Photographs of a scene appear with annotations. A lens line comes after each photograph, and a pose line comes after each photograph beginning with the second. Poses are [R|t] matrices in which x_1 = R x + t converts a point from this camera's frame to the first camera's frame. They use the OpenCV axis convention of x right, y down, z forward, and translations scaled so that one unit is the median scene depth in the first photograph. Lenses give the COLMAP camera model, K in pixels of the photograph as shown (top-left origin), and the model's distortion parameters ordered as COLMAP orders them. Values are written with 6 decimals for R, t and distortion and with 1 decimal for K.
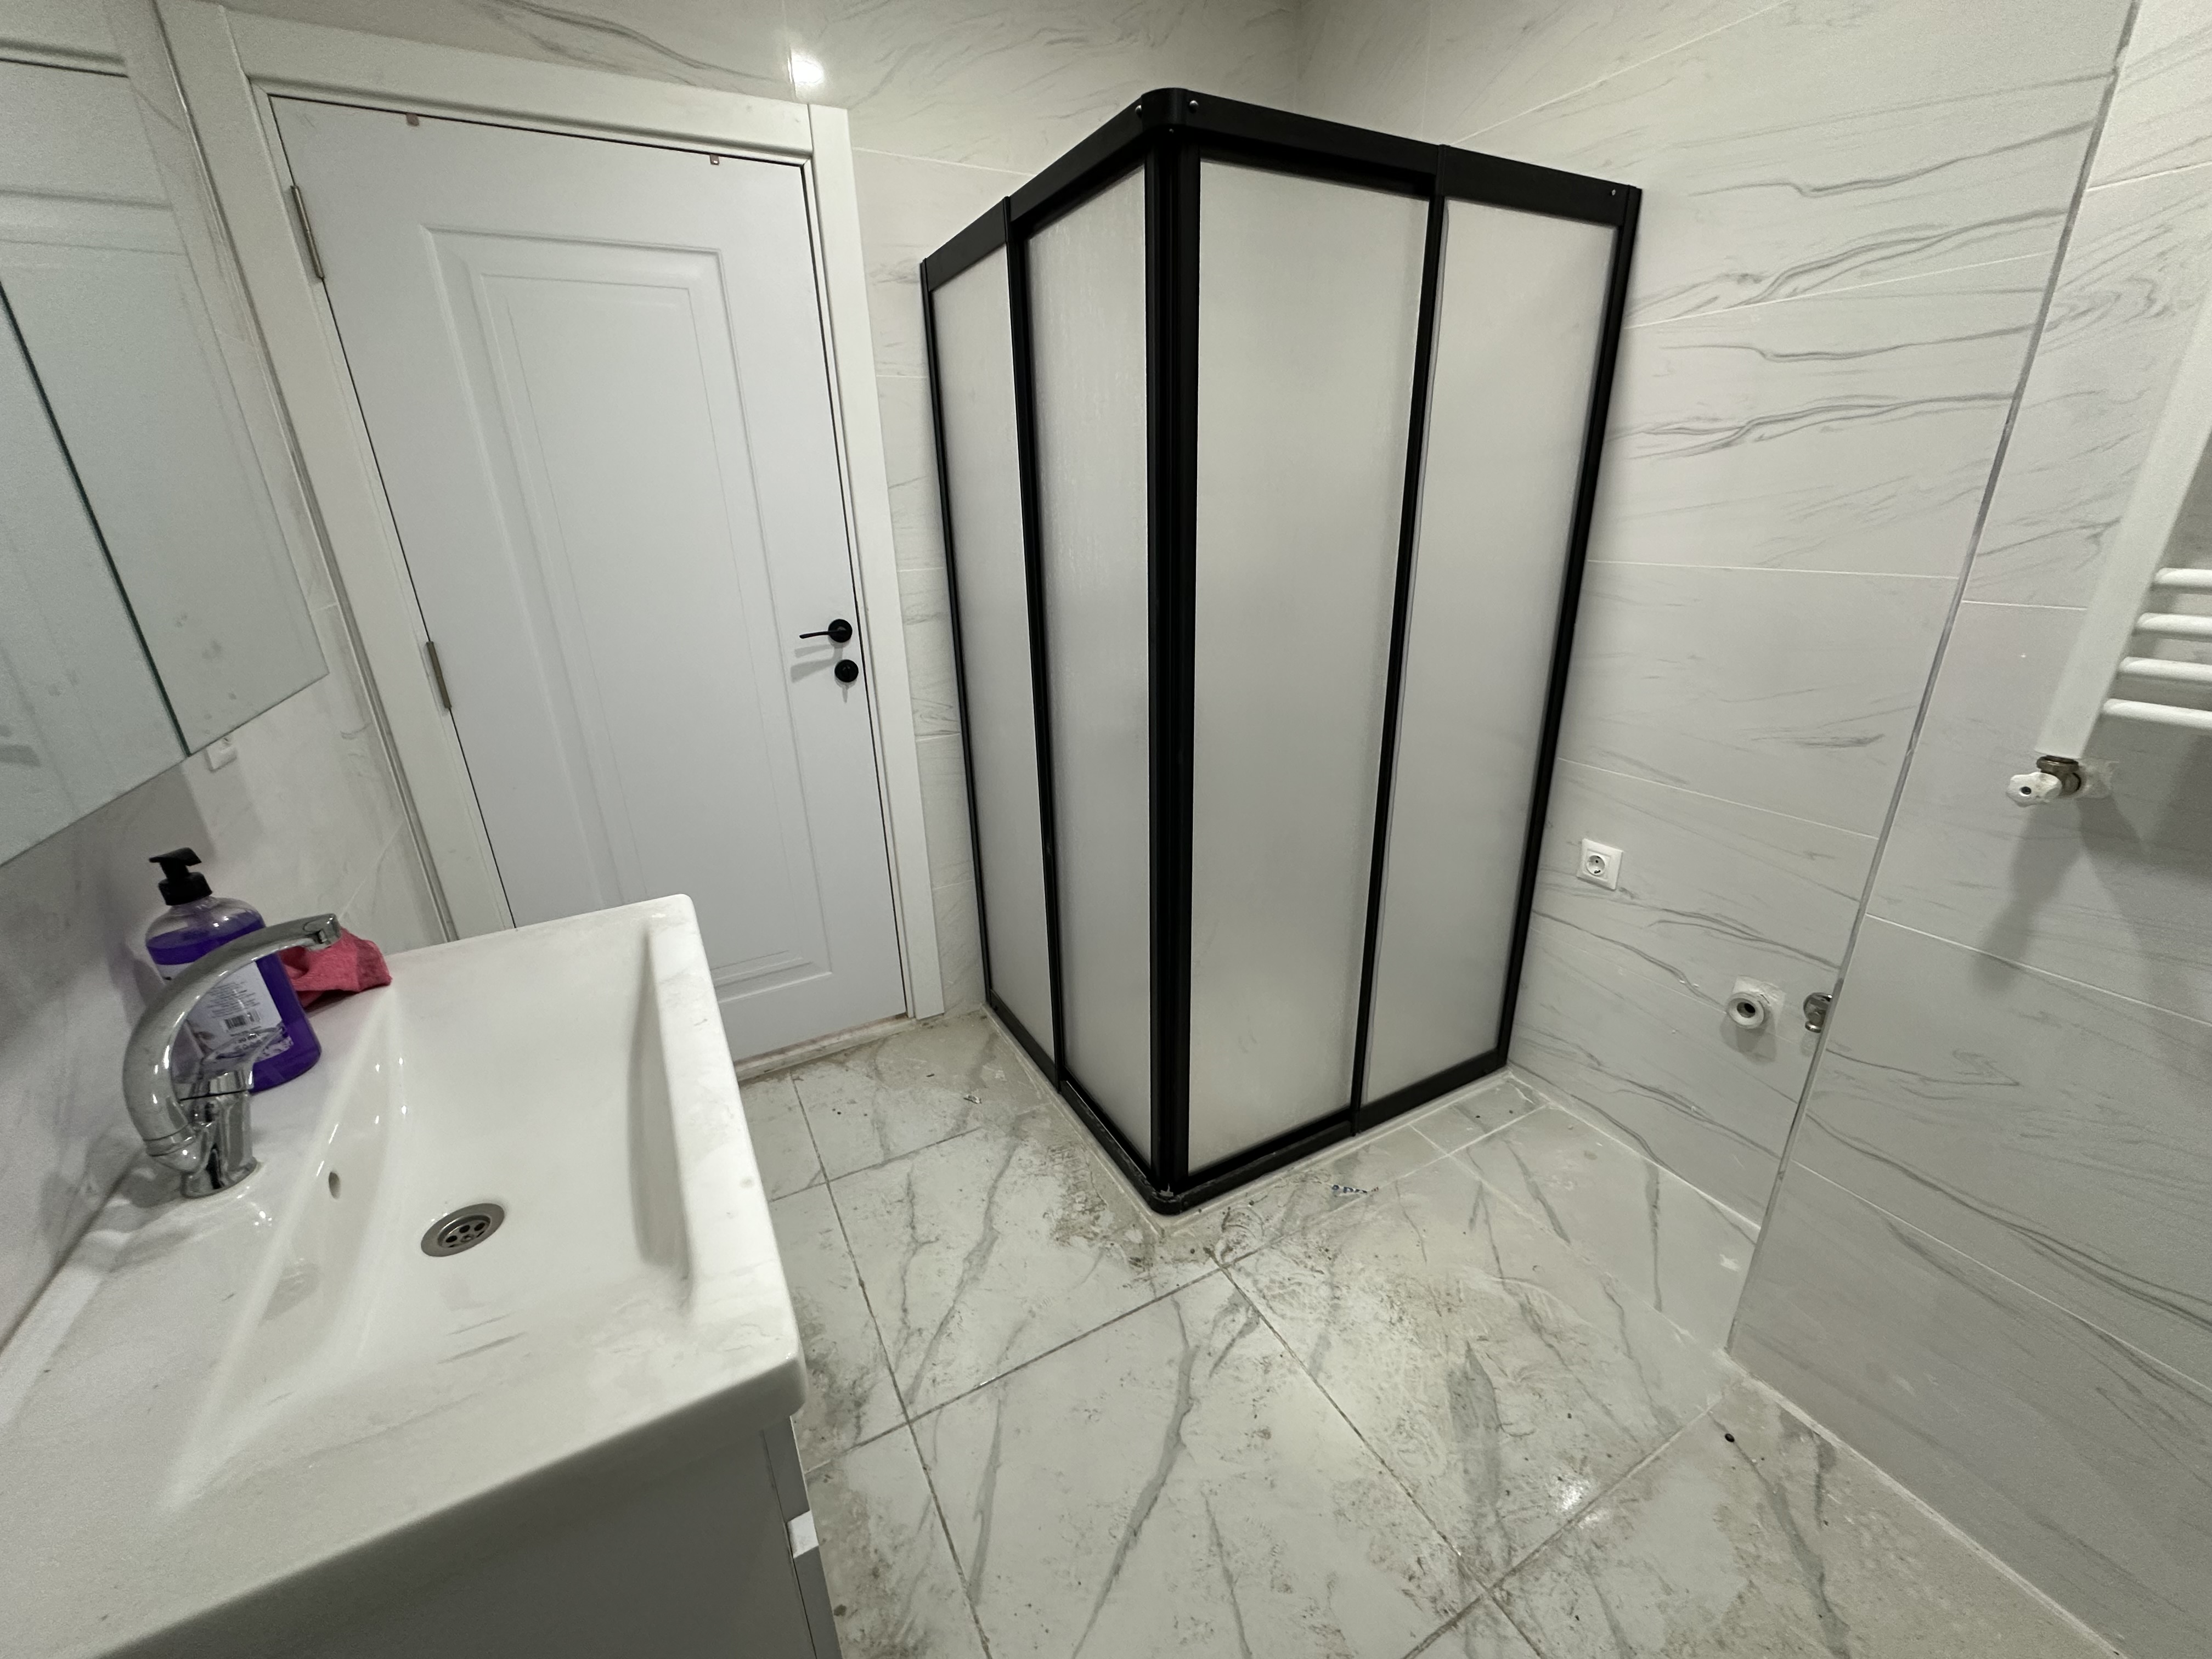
lens RADIAL K [[880.3, 0, 1105.8], [0, 880.3, 834.1], [0, 0, 1]] dist [-0.002549, -0.000058]
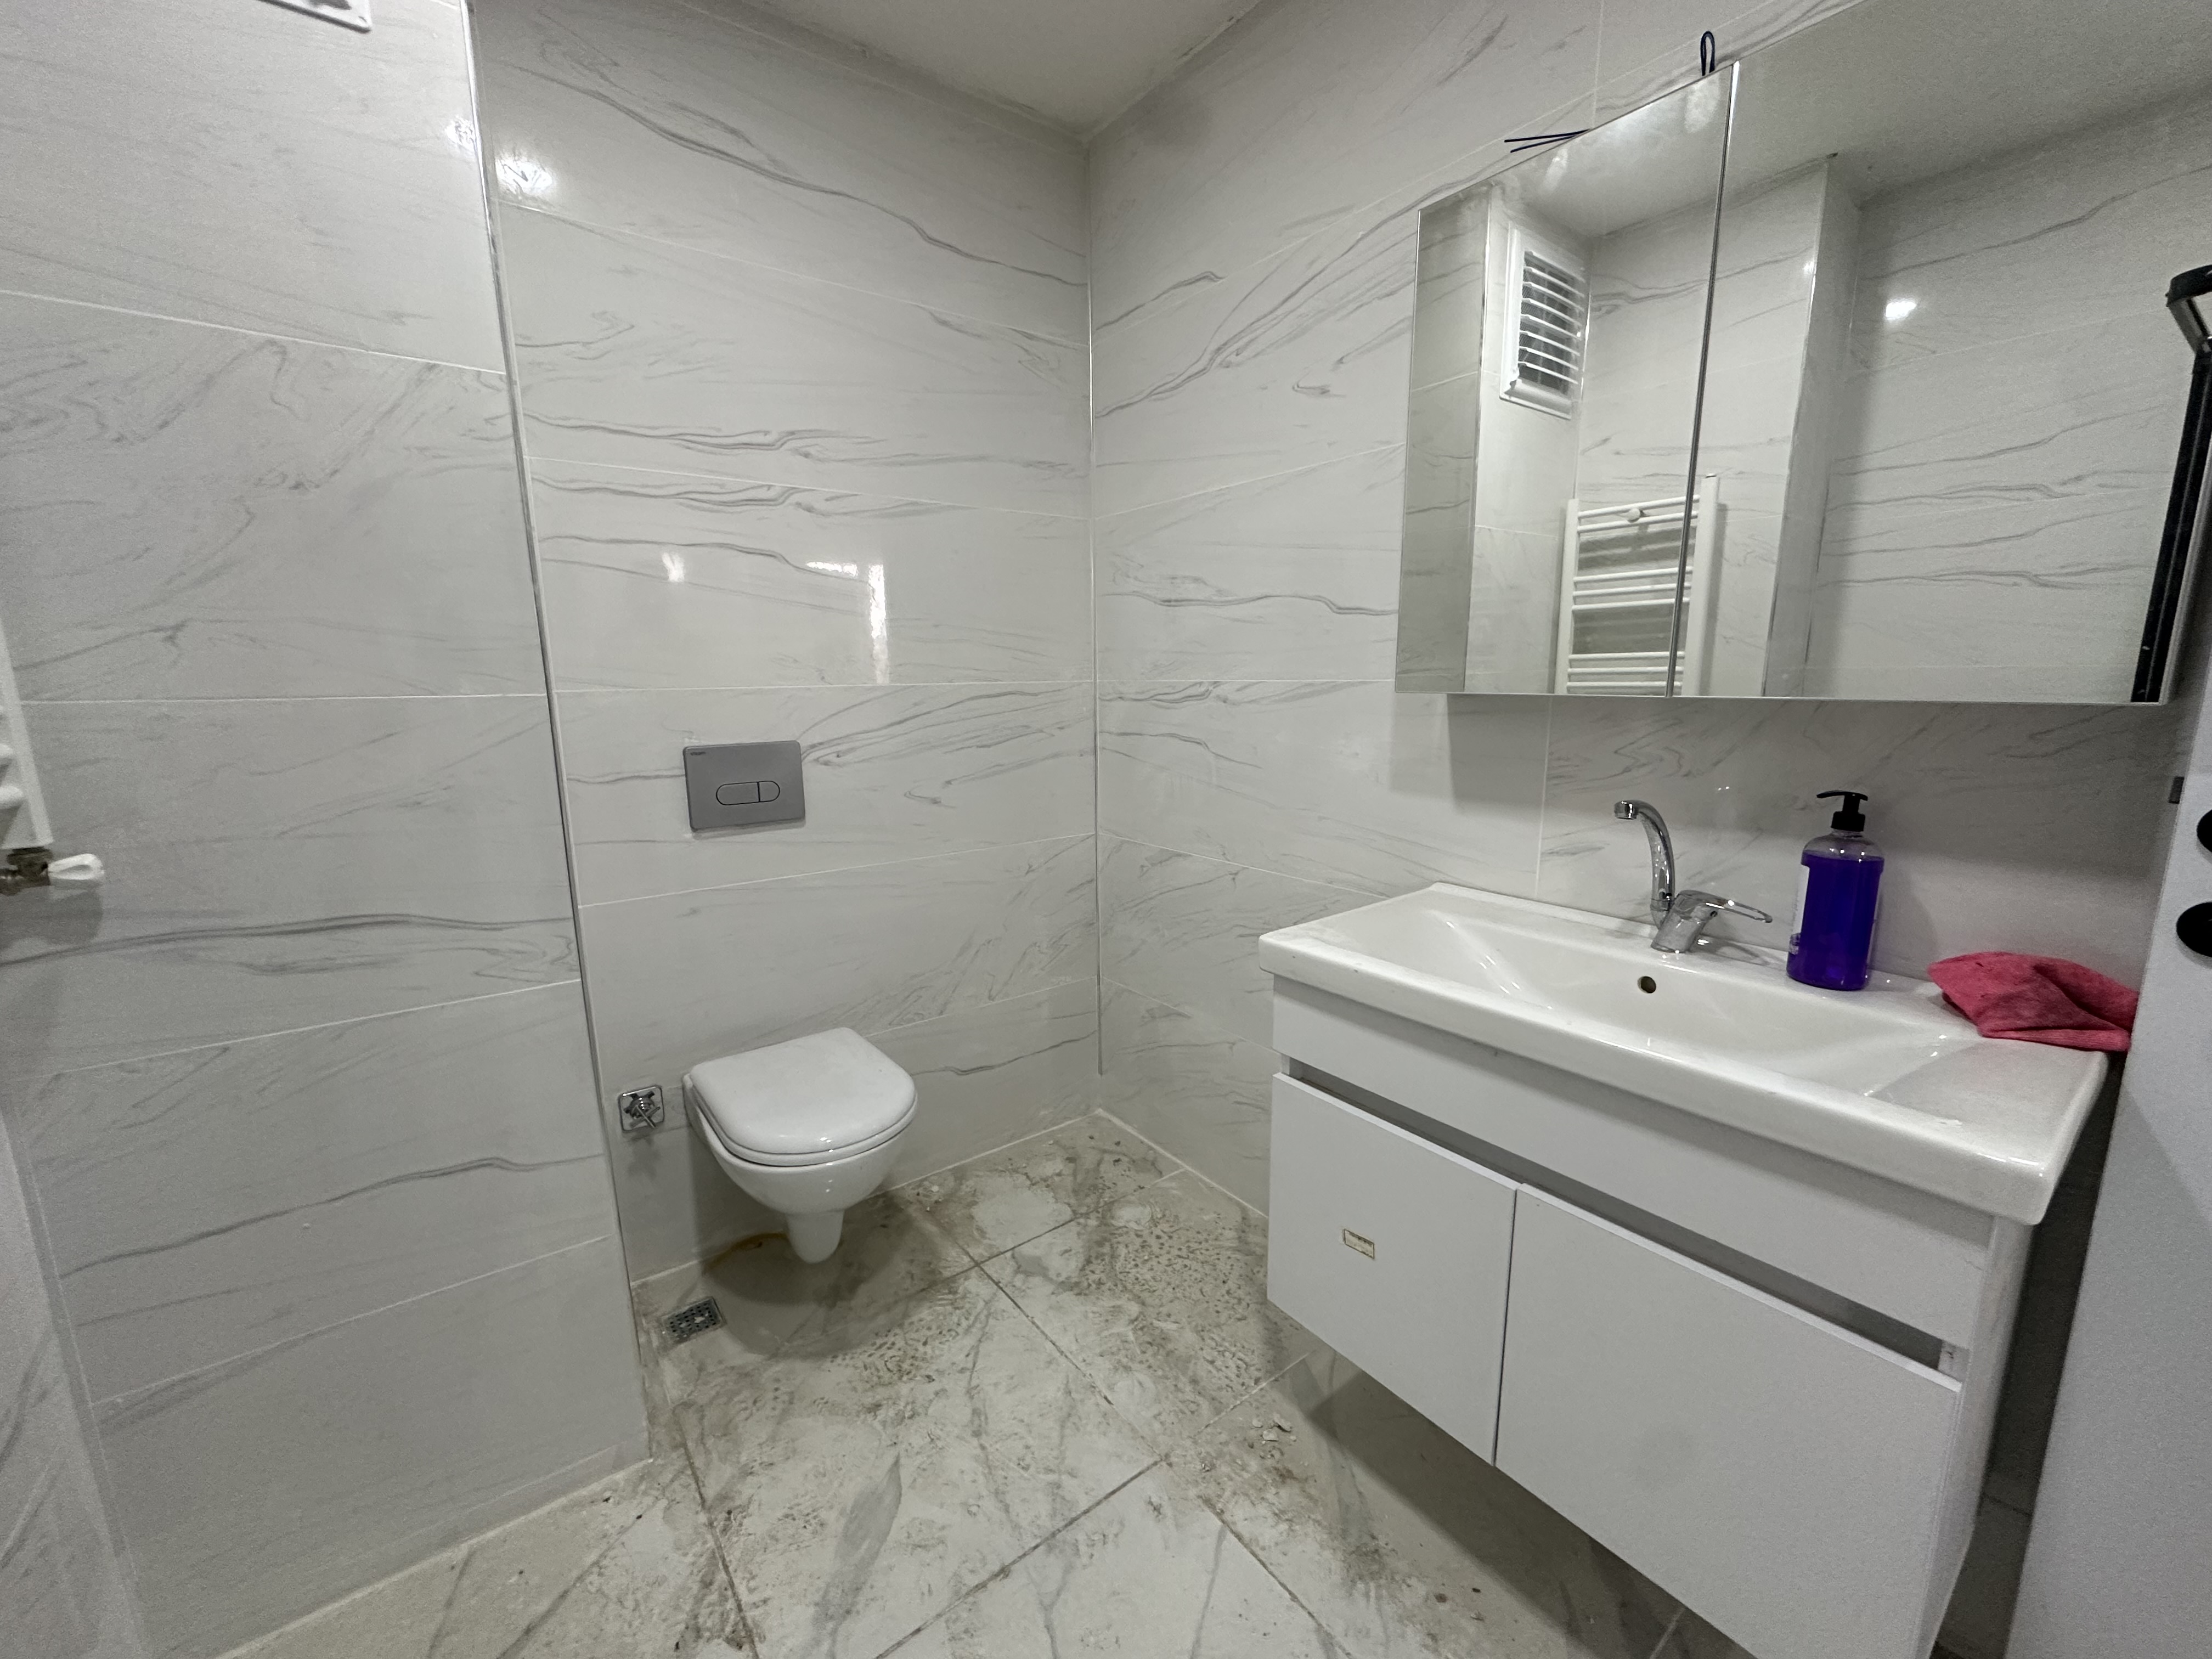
lens RADIAL K [[880.3, 0, 1105.1], [0, 880.3, 830.0], [0, 0, 1]] dist [-0.002549, -0.000058]
pose [[-0.987771, 0.063242, -0.142512, 0.160543], [-0.019639, 0.856294, 0.516115, -0.373417], [0.154673, 0.512602, -0.844580, 1.229324]]
